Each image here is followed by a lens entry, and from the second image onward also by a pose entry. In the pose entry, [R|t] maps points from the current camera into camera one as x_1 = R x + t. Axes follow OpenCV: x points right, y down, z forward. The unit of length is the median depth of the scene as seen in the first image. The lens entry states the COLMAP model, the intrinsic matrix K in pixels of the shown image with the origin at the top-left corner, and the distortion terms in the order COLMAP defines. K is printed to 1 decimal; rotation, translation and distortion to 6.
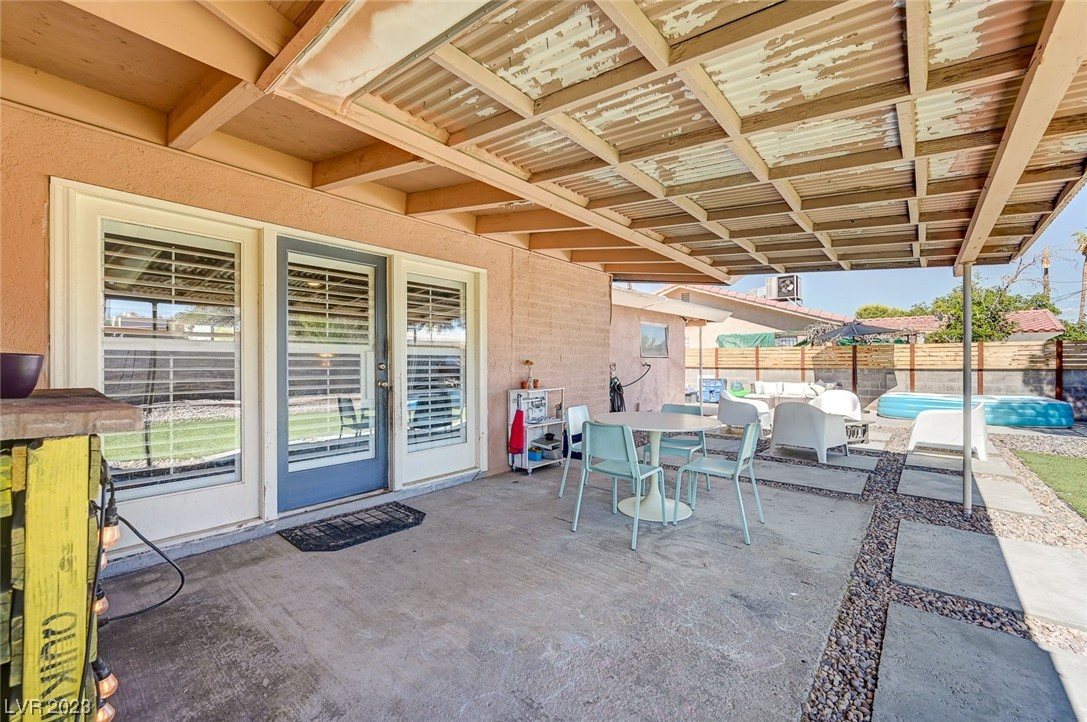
lens RADIAL K [[448.1, 0, 544.2], [0, 448.1, 362.4], [0, 0, 1]] dist [0.003732, 0.001186]
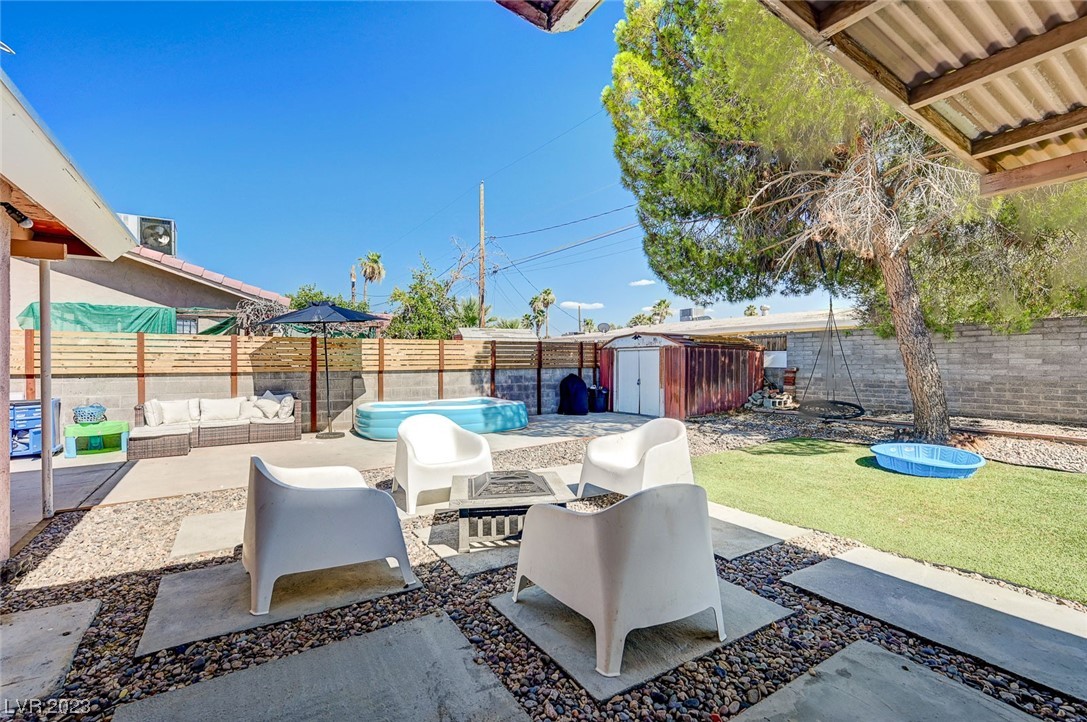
lens RADIAL K [[497.3, 0, 555.1], [0, 497.3, 364.0], [0, 0, 1]] dist [0.012318, 0.002020]
pose [[0.291220, -0.005304, 0.956641, 0.190512], [0.000340, 0.999985, 0.005441, -0.004642], [-0.956656, -0.001259, 0.291218, 1.080131]]
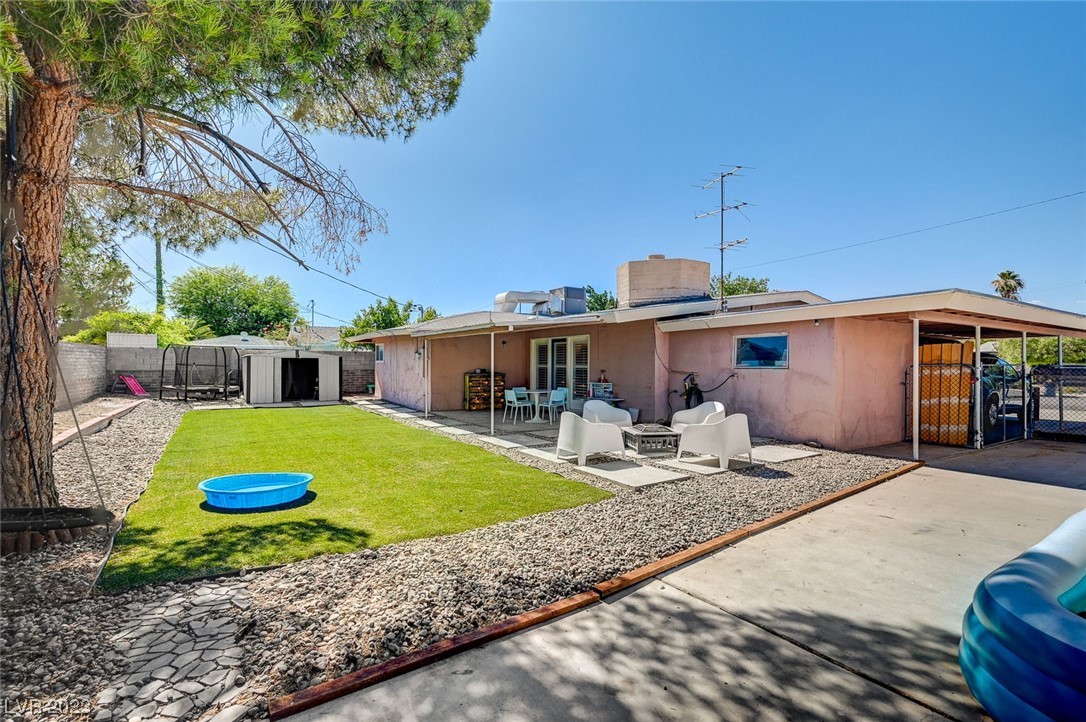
lens RADIAL K [[496.9, 0, 545.6], [0, 496.9, 365.2], [0, 0, 1]] dist [0.012318, 0.002020]
pose [[-0.297914, 0.003567, -0.954586, 2.483668], [0.003125, 0.999991, 0.002761, -0.038193], [0.954587, -0.002161, -0.297923, 1.506491]]
